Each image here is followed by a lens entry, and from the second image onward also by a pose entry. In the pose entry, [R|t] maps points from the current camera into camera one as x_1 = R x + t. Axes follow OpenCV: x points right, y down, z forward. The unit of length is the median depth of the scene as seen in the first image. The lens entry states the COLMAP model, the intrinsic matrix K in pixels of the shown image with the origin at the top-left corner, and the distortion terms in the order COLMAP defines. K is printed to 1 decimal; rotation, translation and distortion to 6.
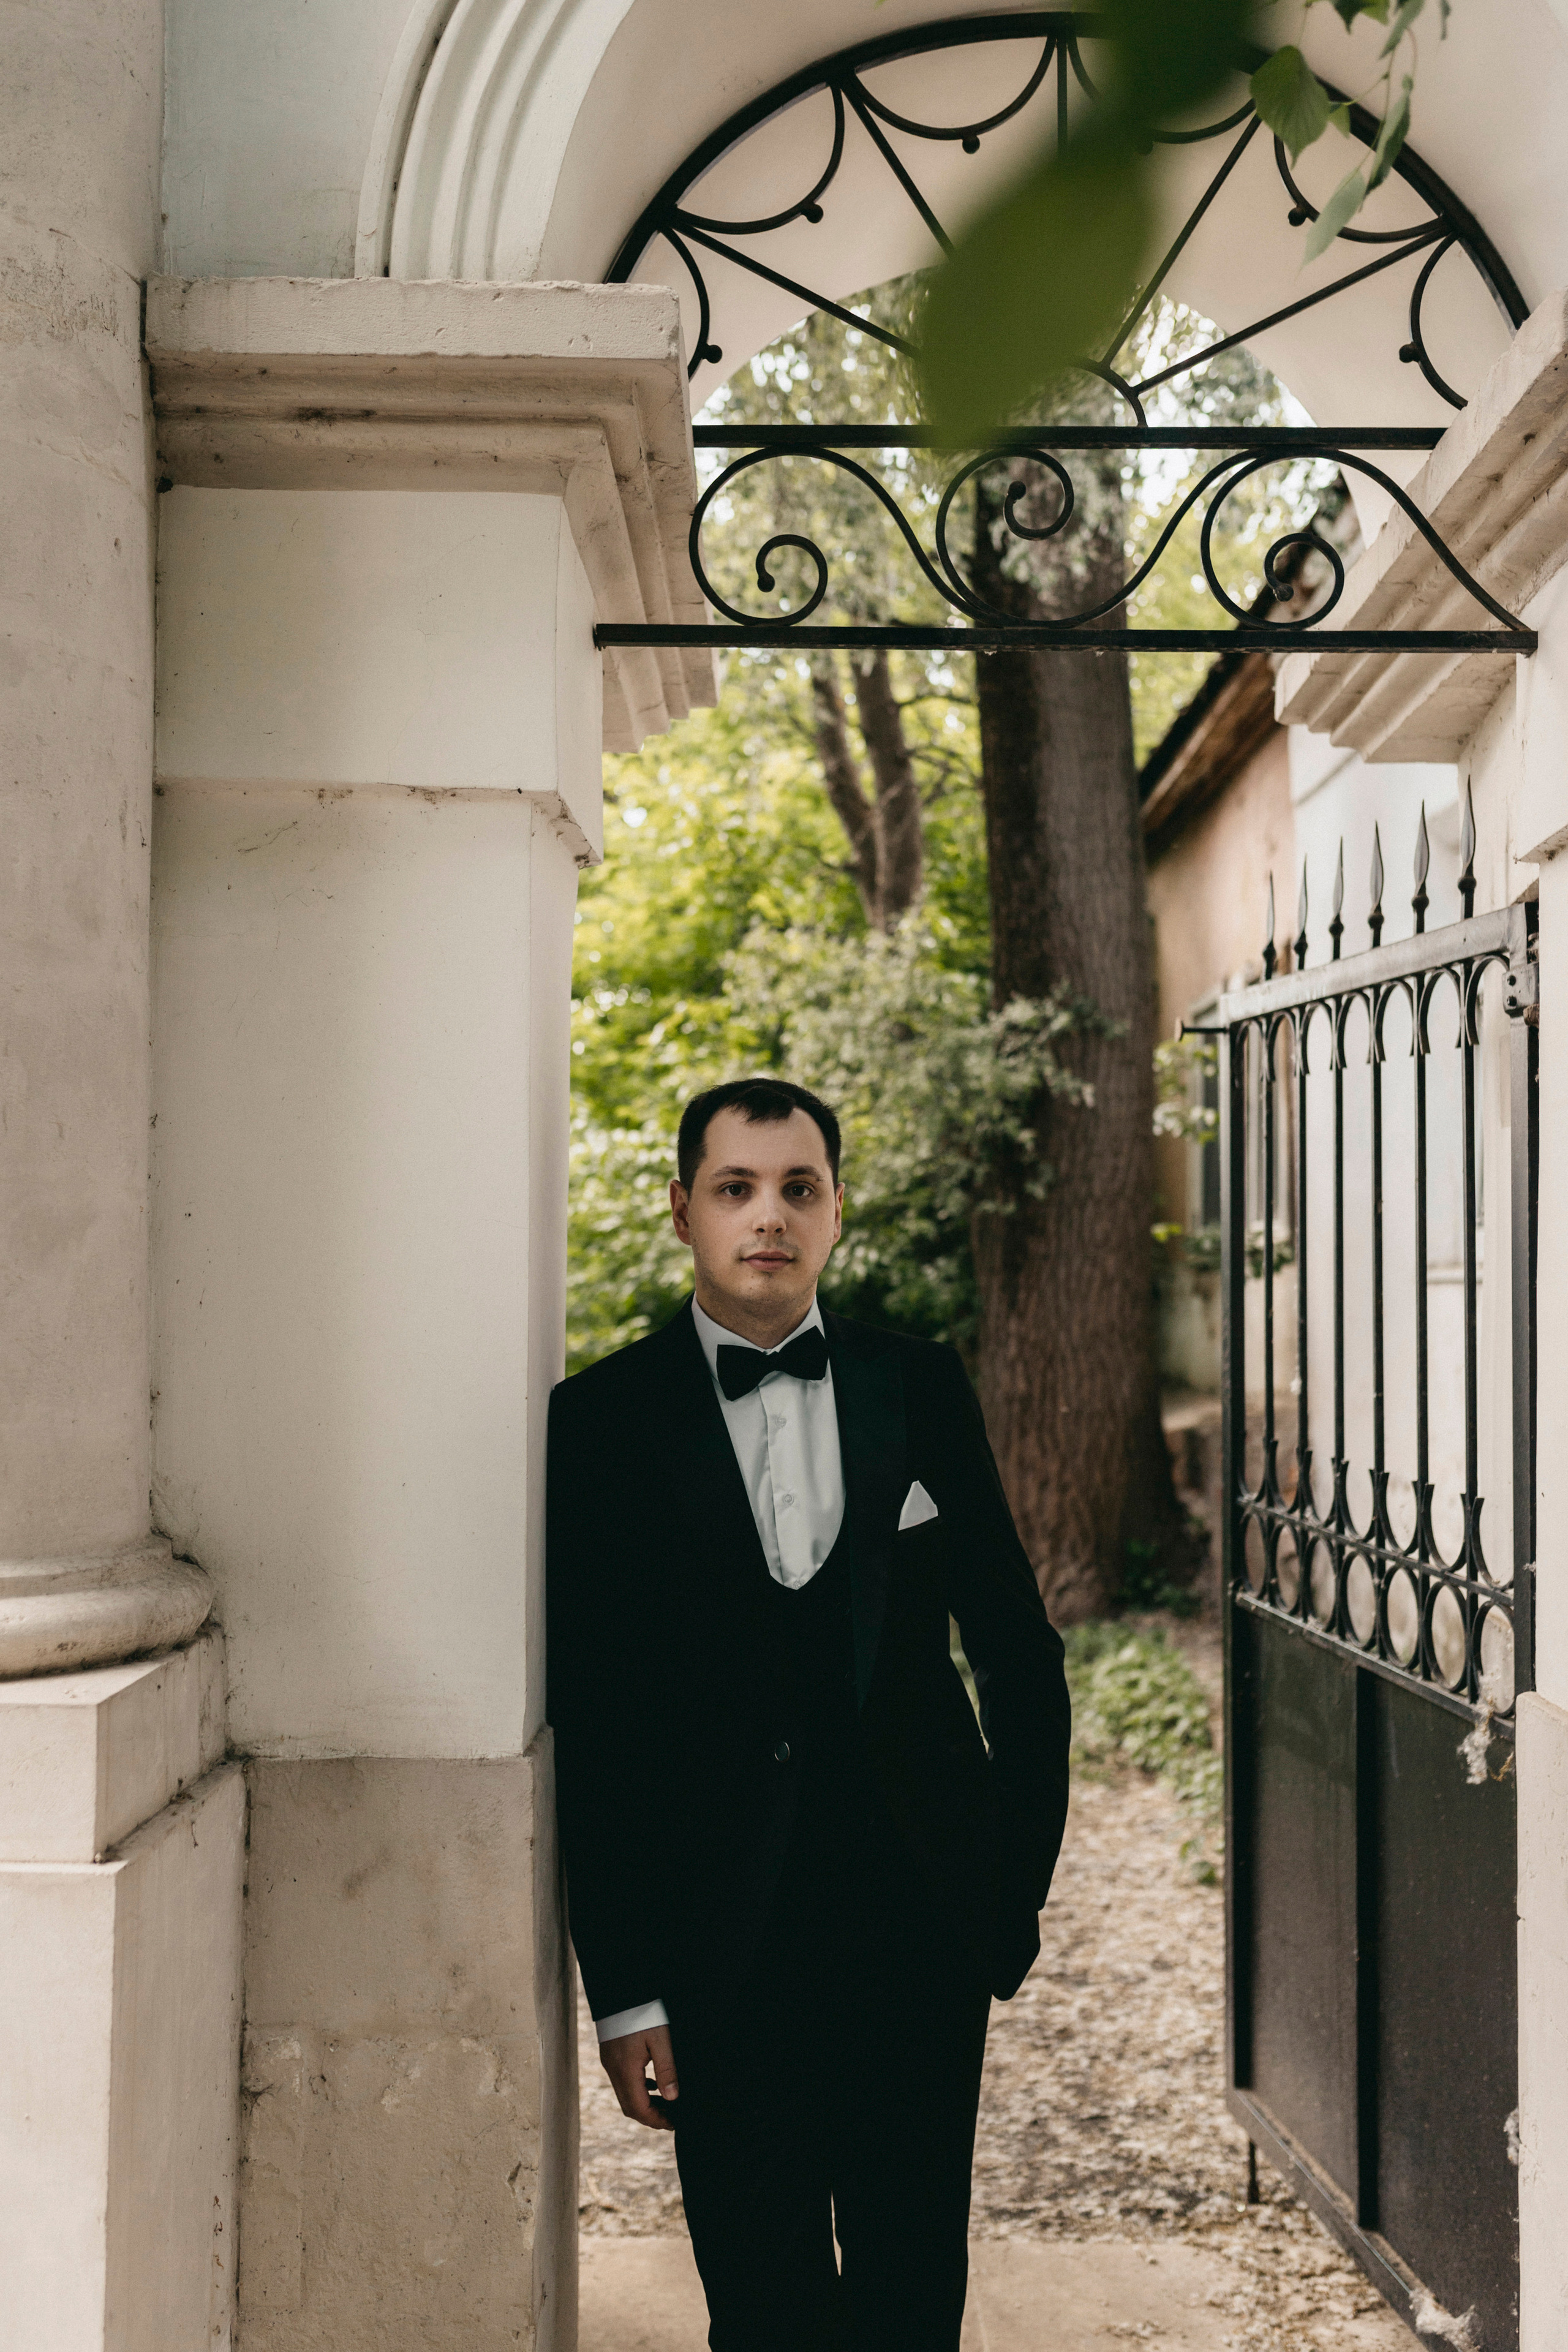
lens RADIAL K [[2314.4, 0, 770.6], [0, 2314.4, 1177.0], [0, 0, 1]] dist [0.004674, 0.000000]
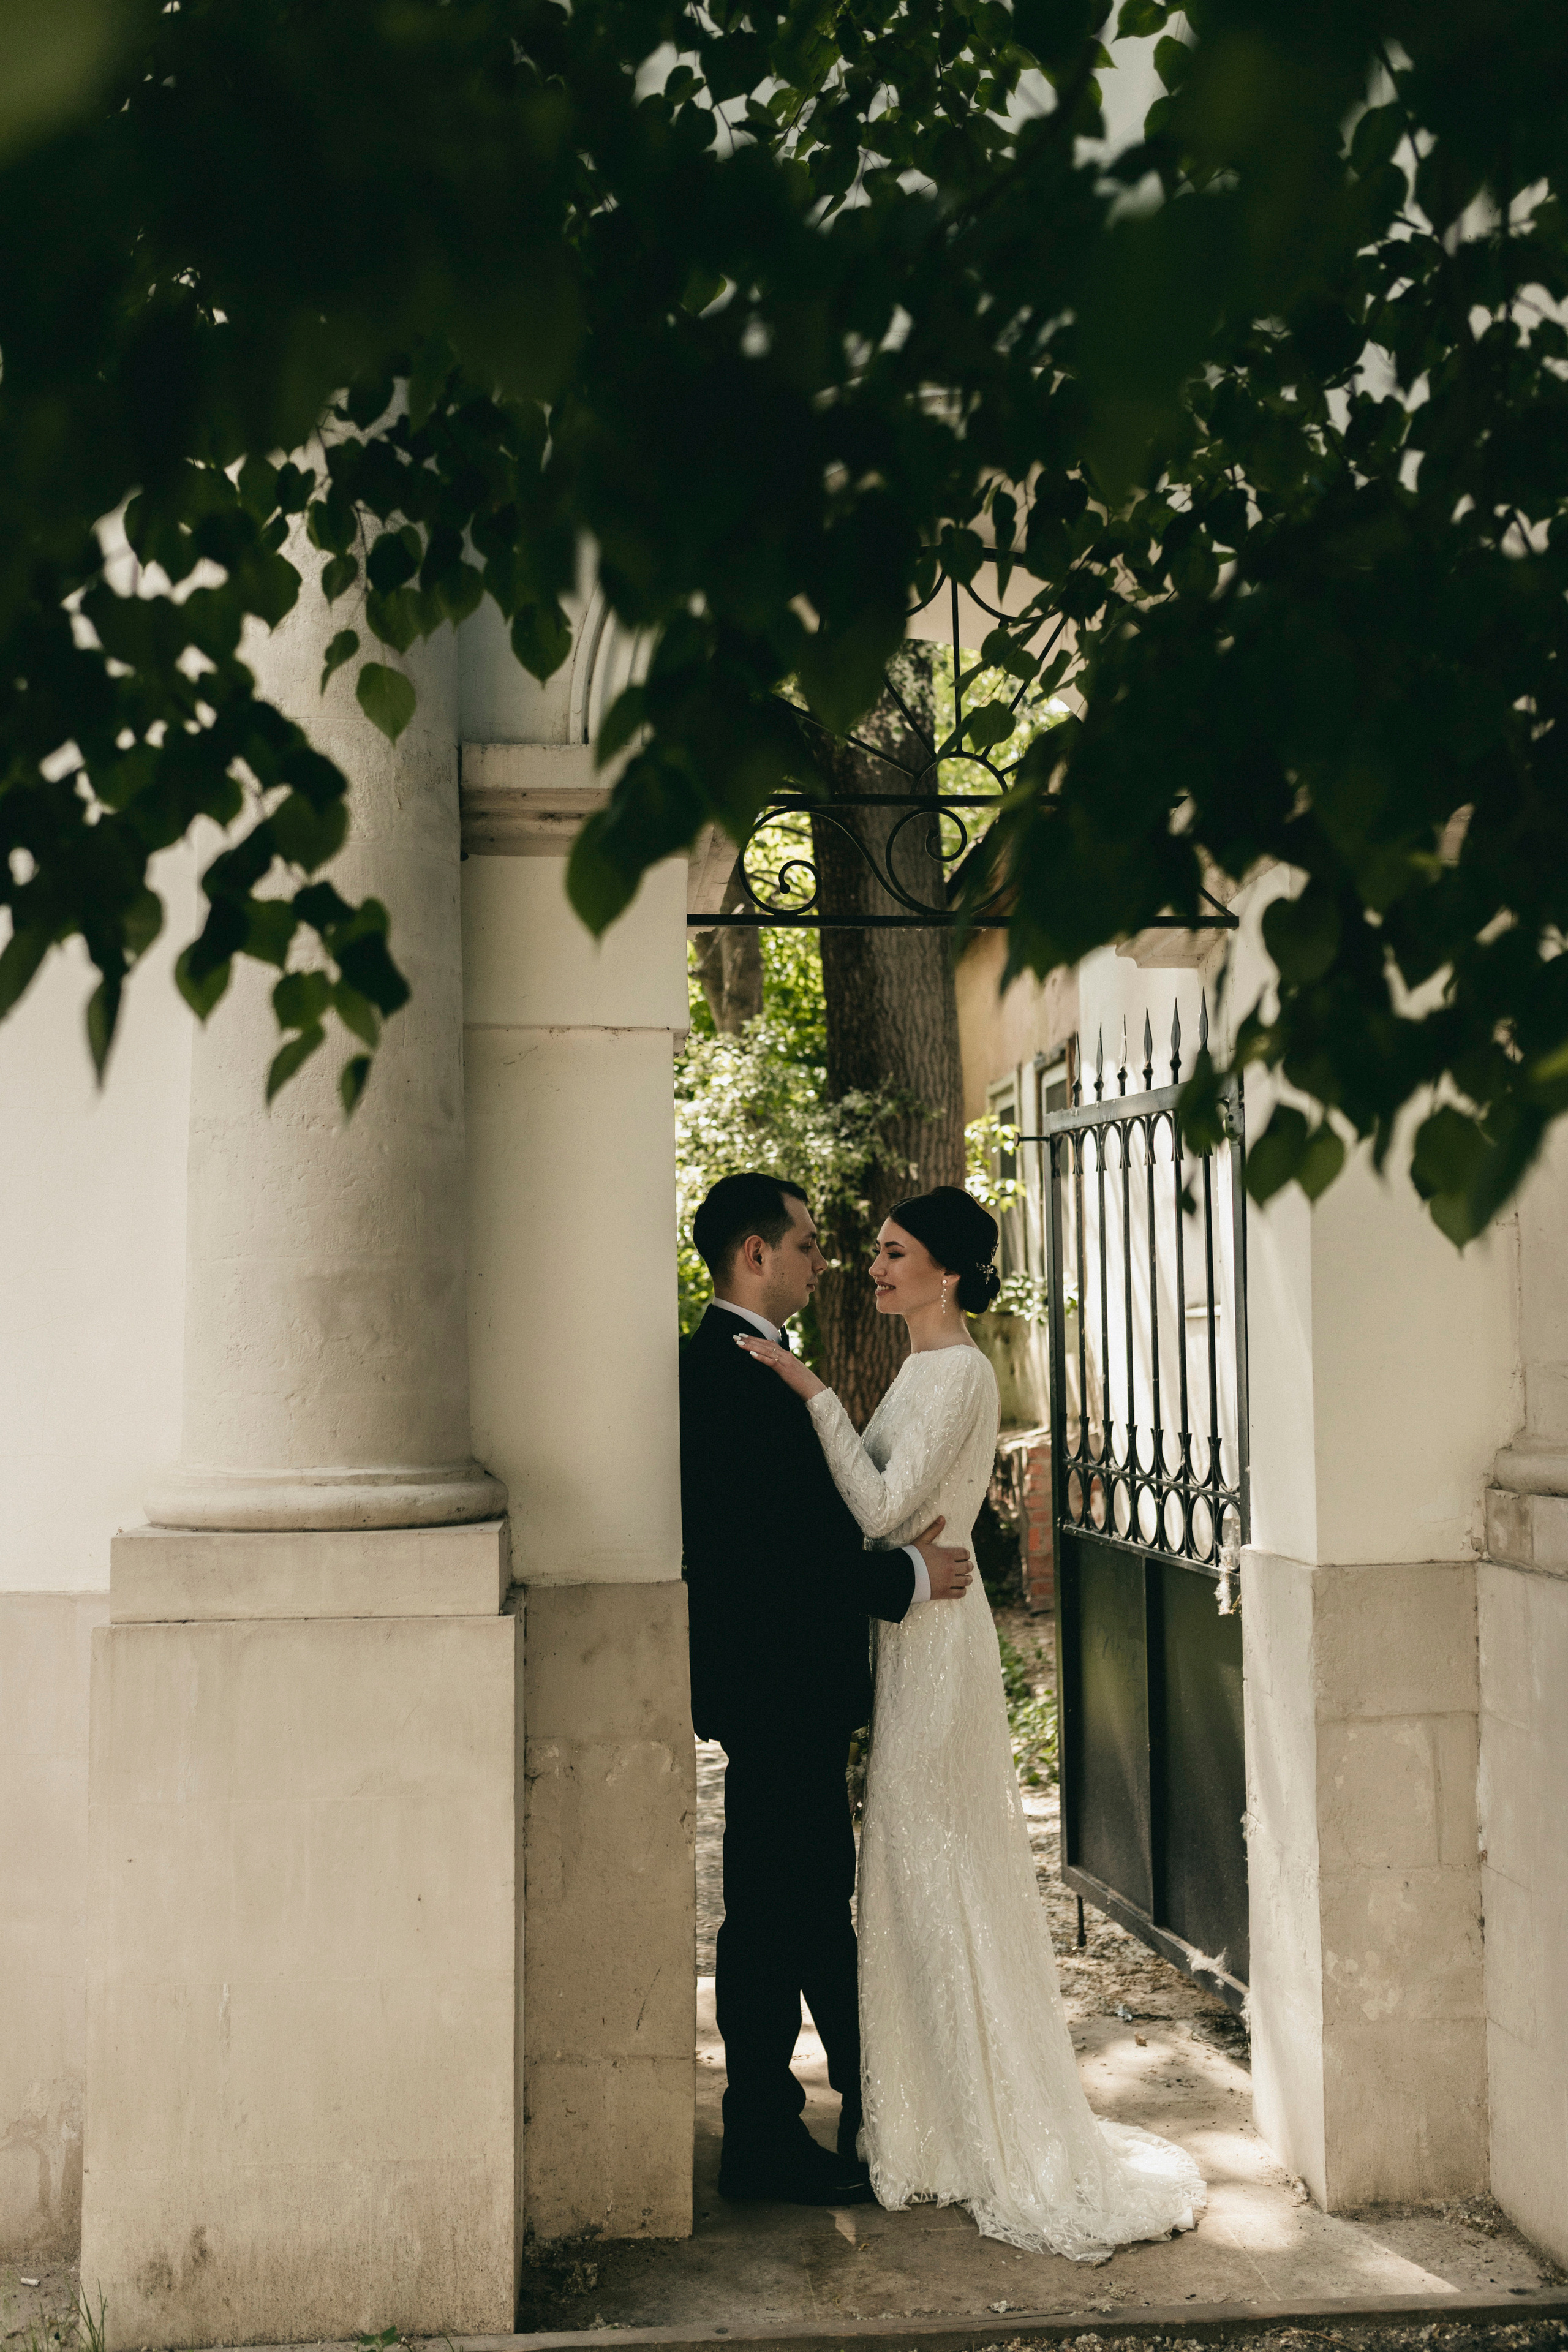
lens RADIAL K [[2314.4, 0, 780.2], [0, 2314.4, 1184.7], [0, 0, 1]] dist [0.004674, 0.000000]
pose [[0.994992, -0.014369, 0.098916, -0.131288], [0.016670, 0.999608, -0.022474, -0.005179], [-0.098554, 0.024010, 0.994842, -0.491238]]
